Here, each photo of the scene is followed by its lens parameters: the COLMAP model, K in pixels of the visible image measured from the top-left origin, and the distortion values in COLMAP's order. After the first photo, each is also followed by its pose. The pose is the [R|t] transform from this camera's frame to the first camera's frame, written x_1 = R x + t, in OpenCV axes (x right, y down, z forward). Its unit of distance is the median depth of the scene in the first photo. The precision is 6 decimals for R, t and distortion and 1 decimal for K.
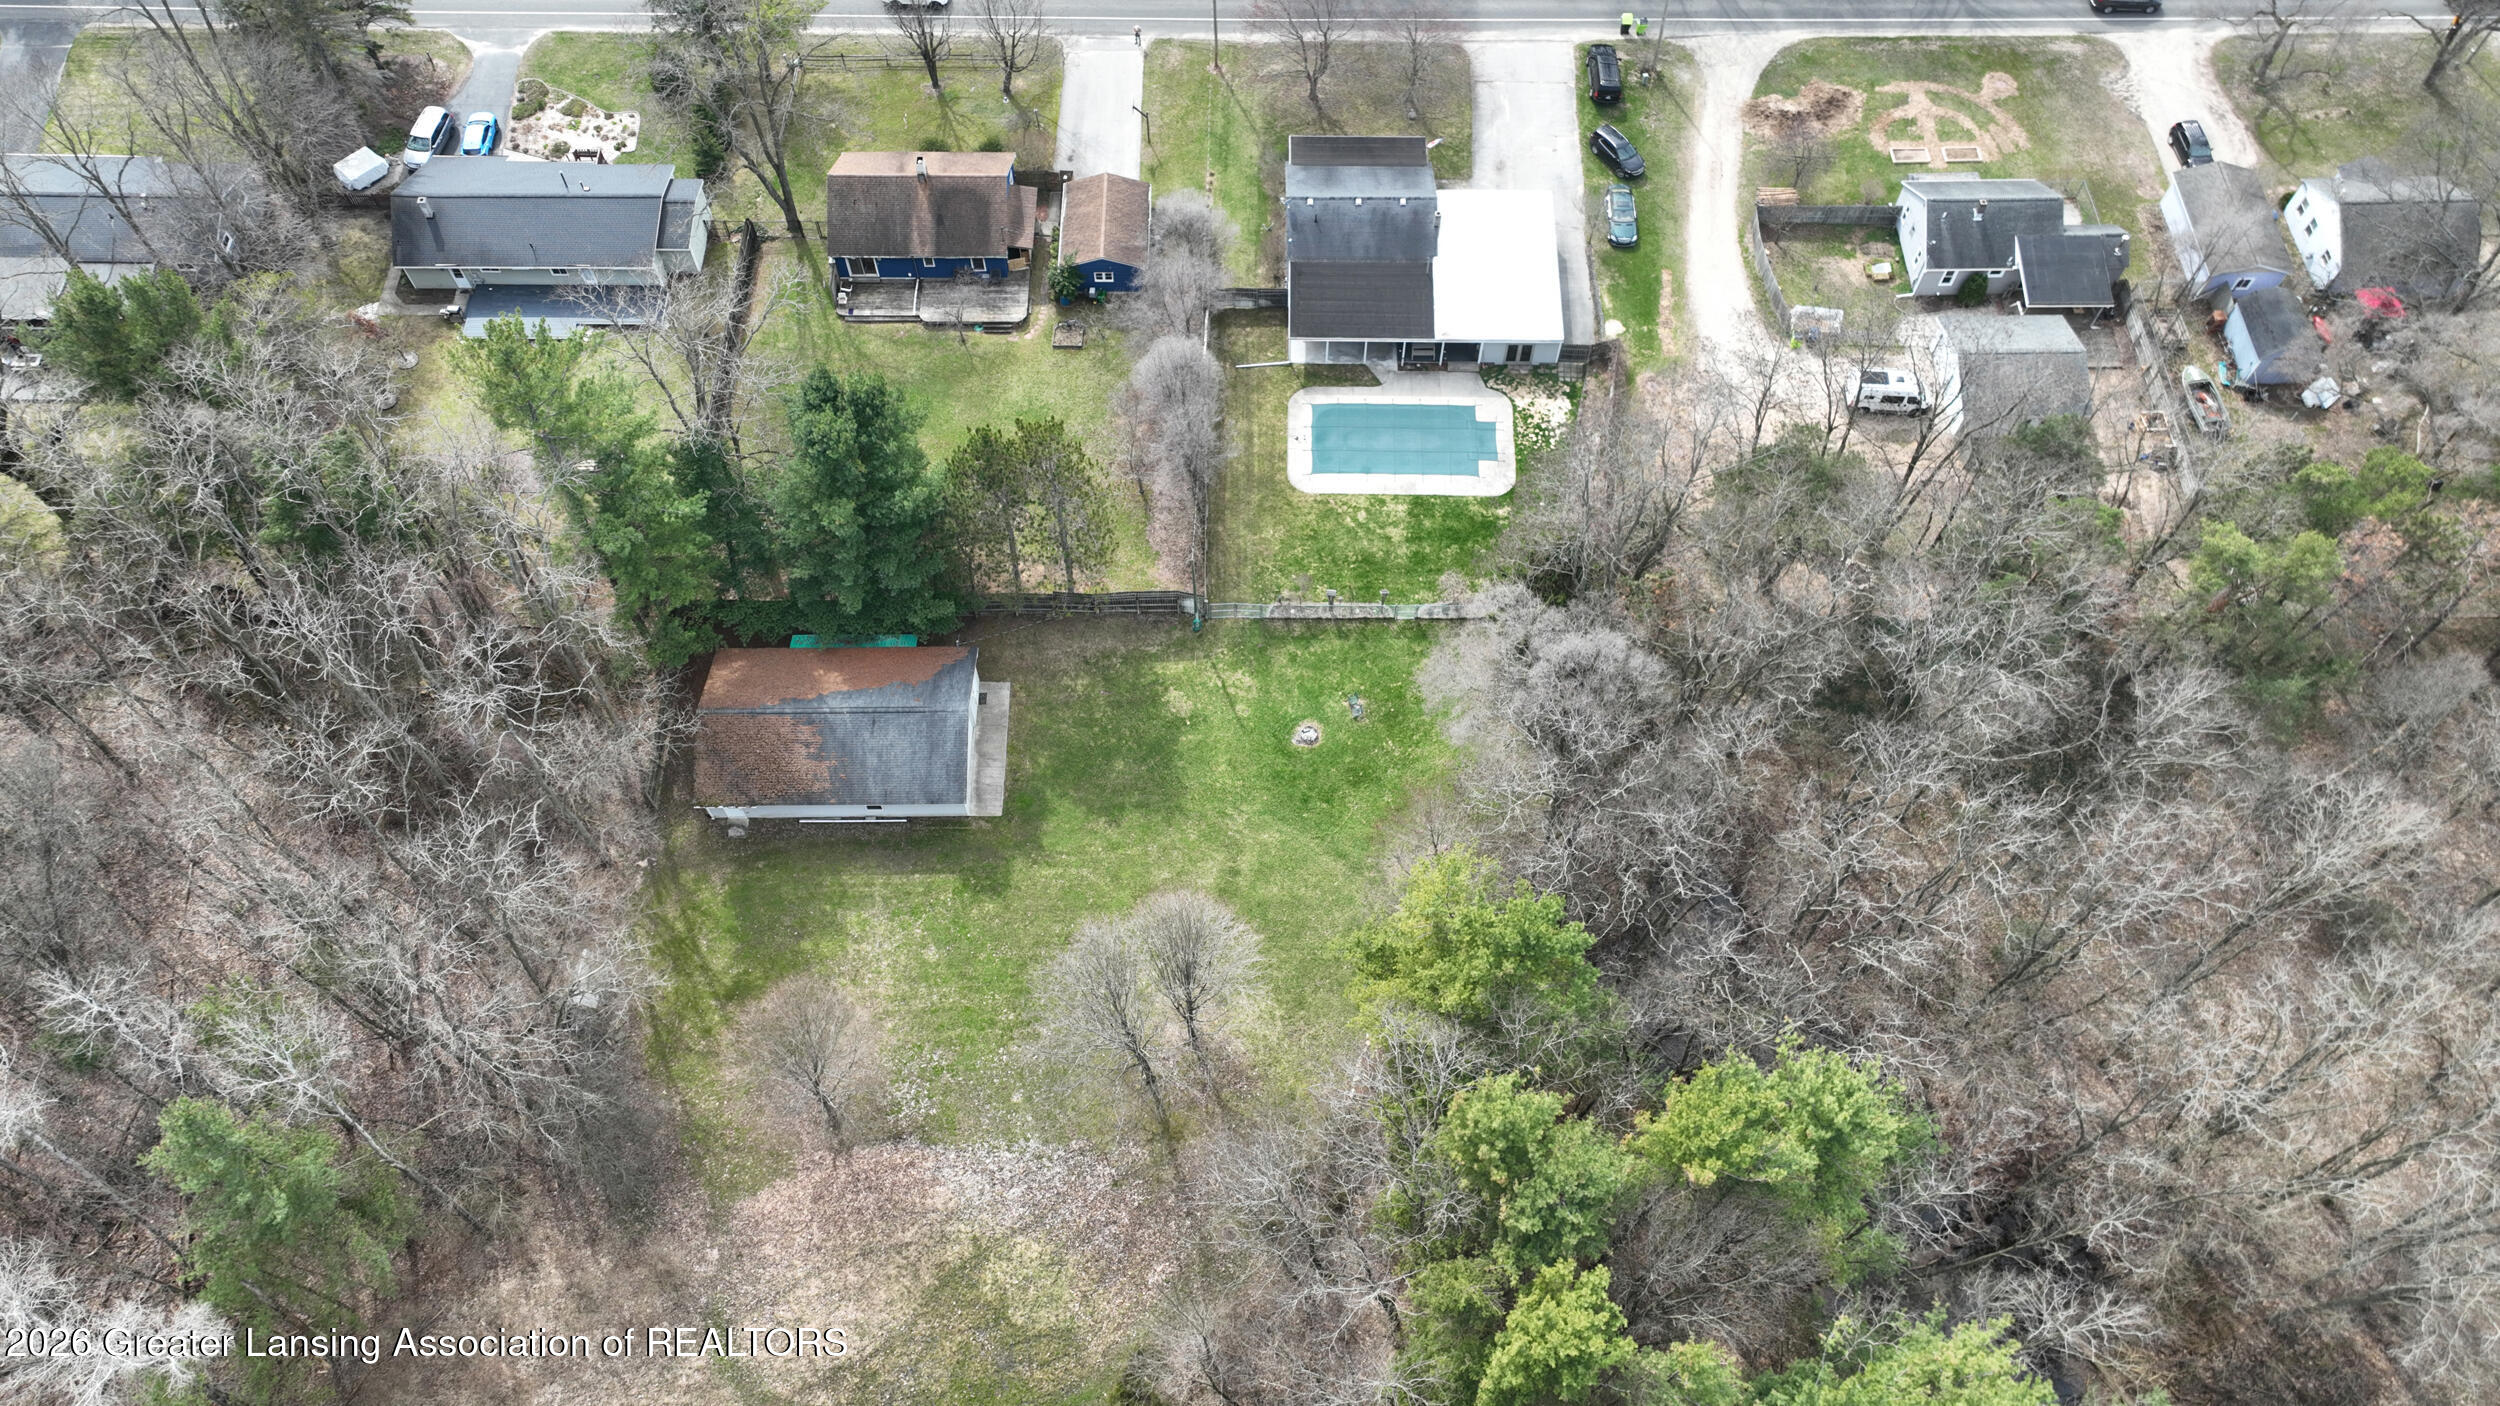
lens RADIAL K [[1772.9, 0, 1238.9], [0, 1772.9, 694.8], [0, 0, 1]] dist [-0.008015, -0.003495]
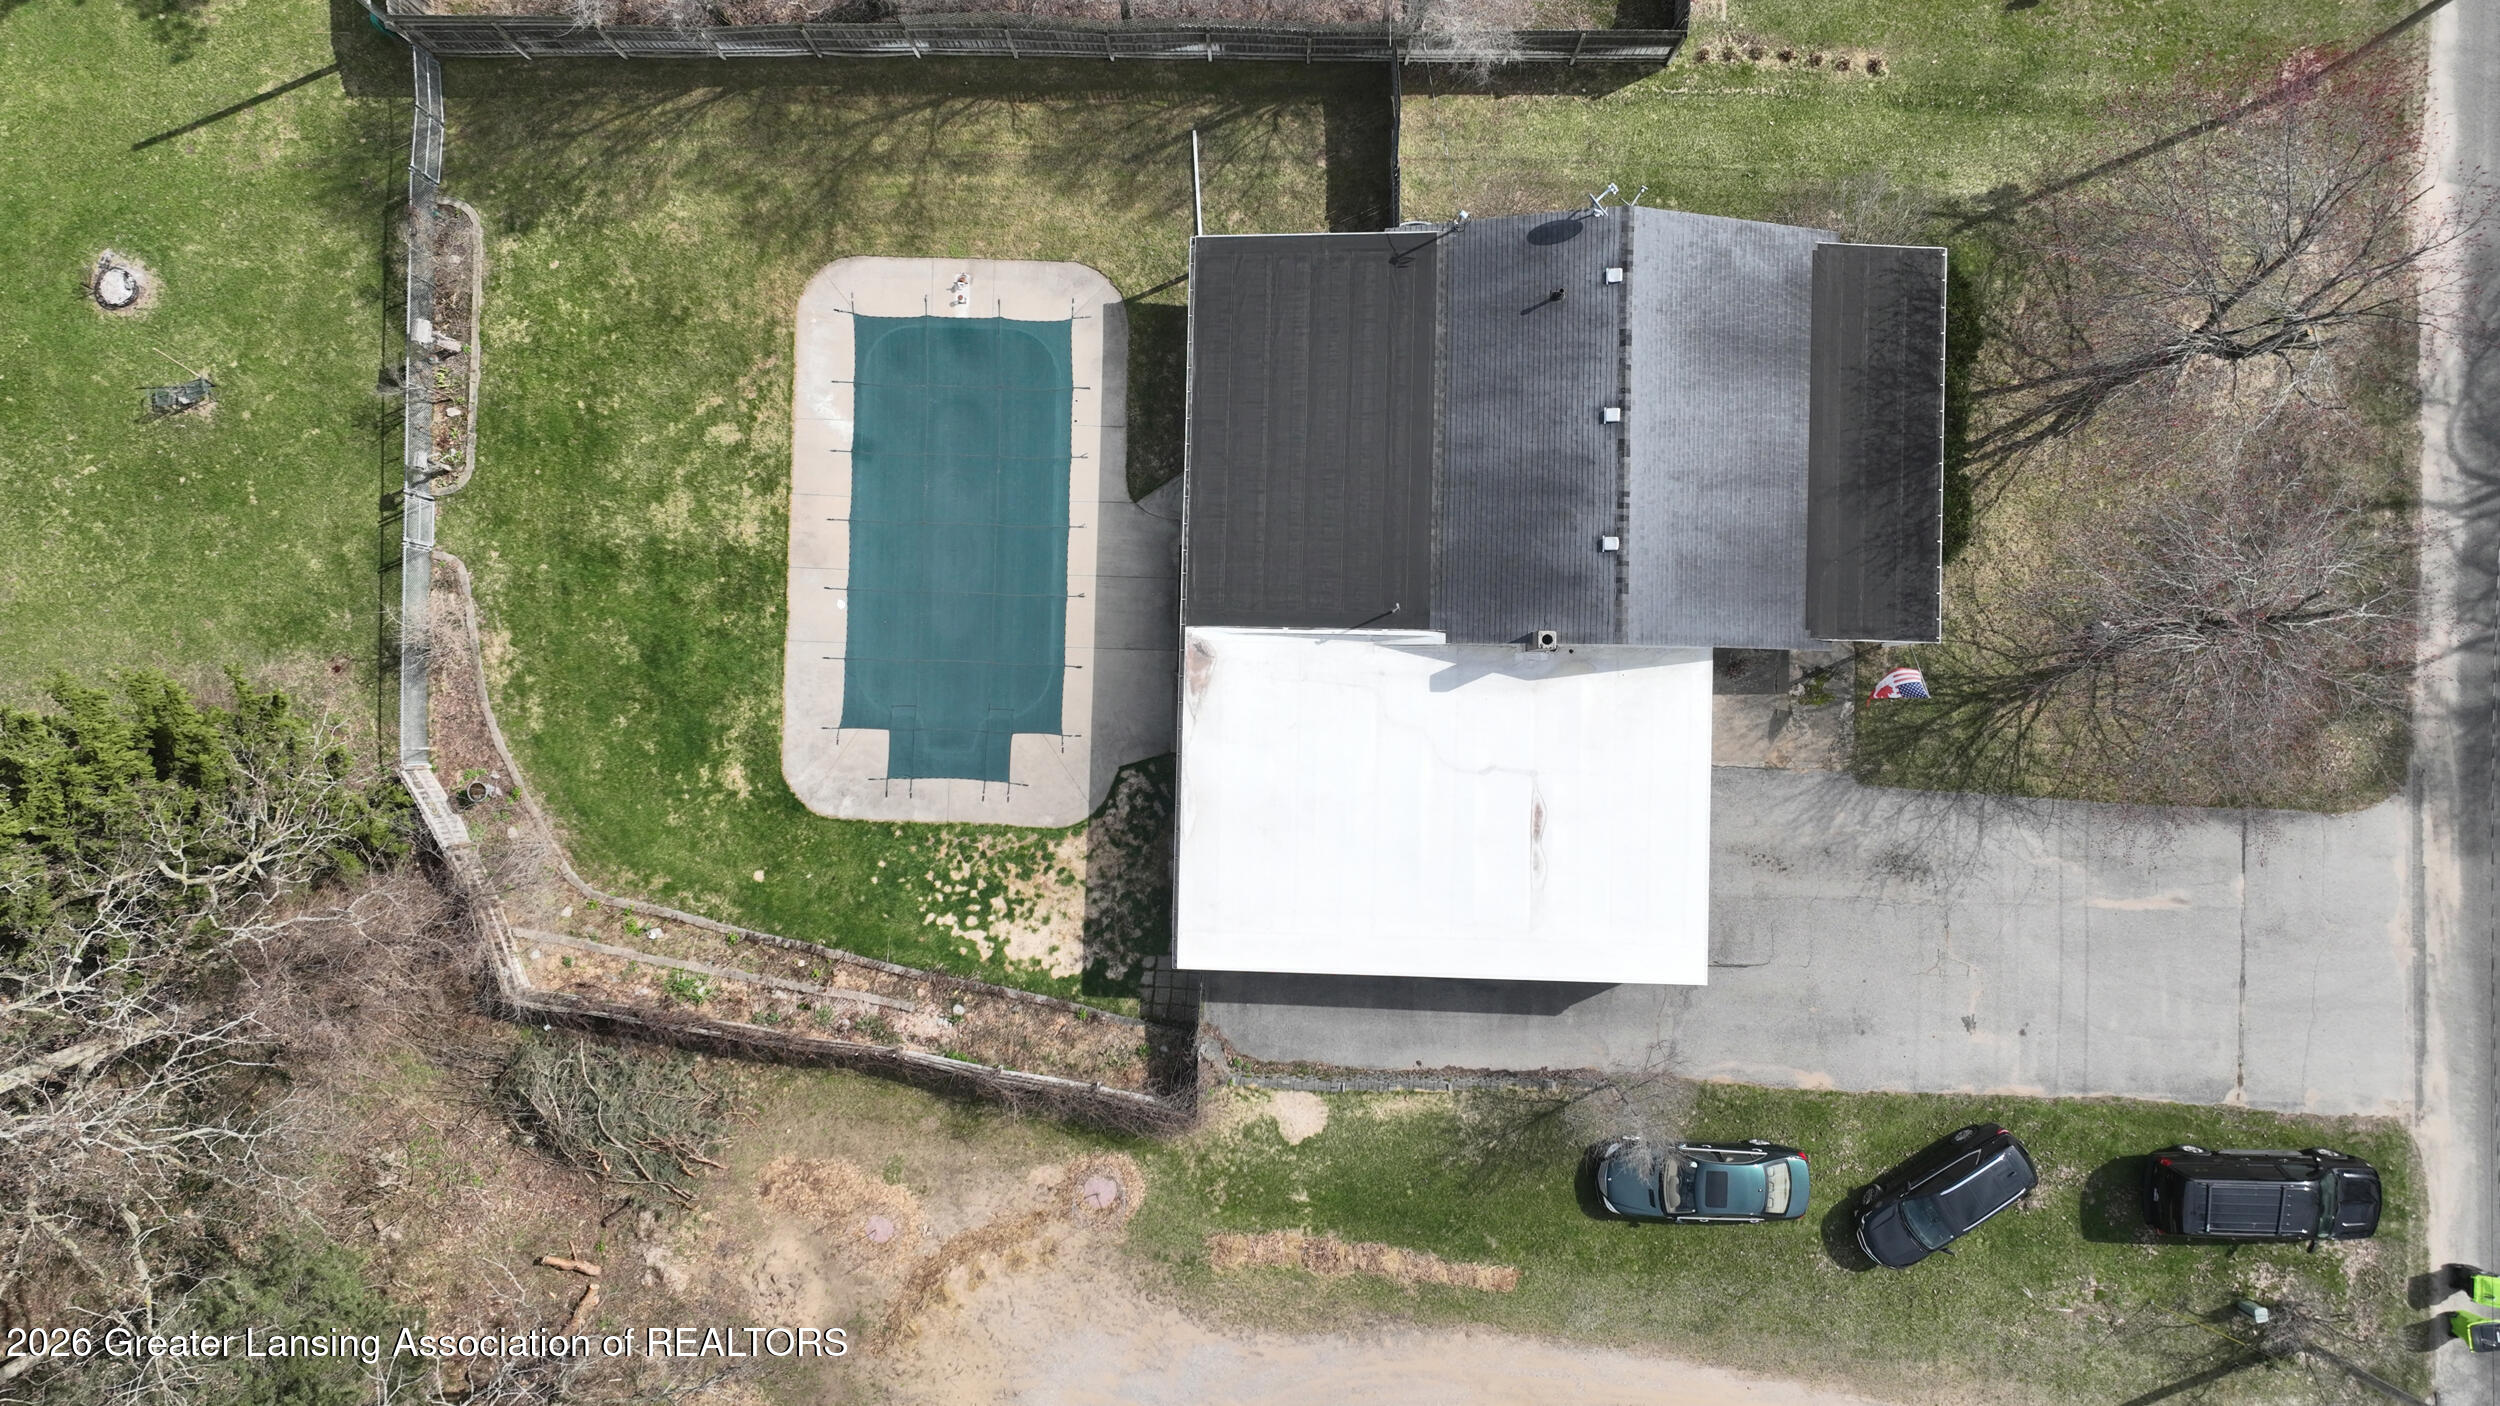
lens RADIAL K [[1725.2, 0, 1246.9], [0, 1725.2, 686.9], [0, 0, 1]] dist [0.002718, 0.002262]
pose [[-0.006892, 0.999975, -0.001523, 0.122568], [-0.867259, -0.005219, 0.497831, -0.388764], [0.497810, 0.004752, 0.867273, 0.685143]]
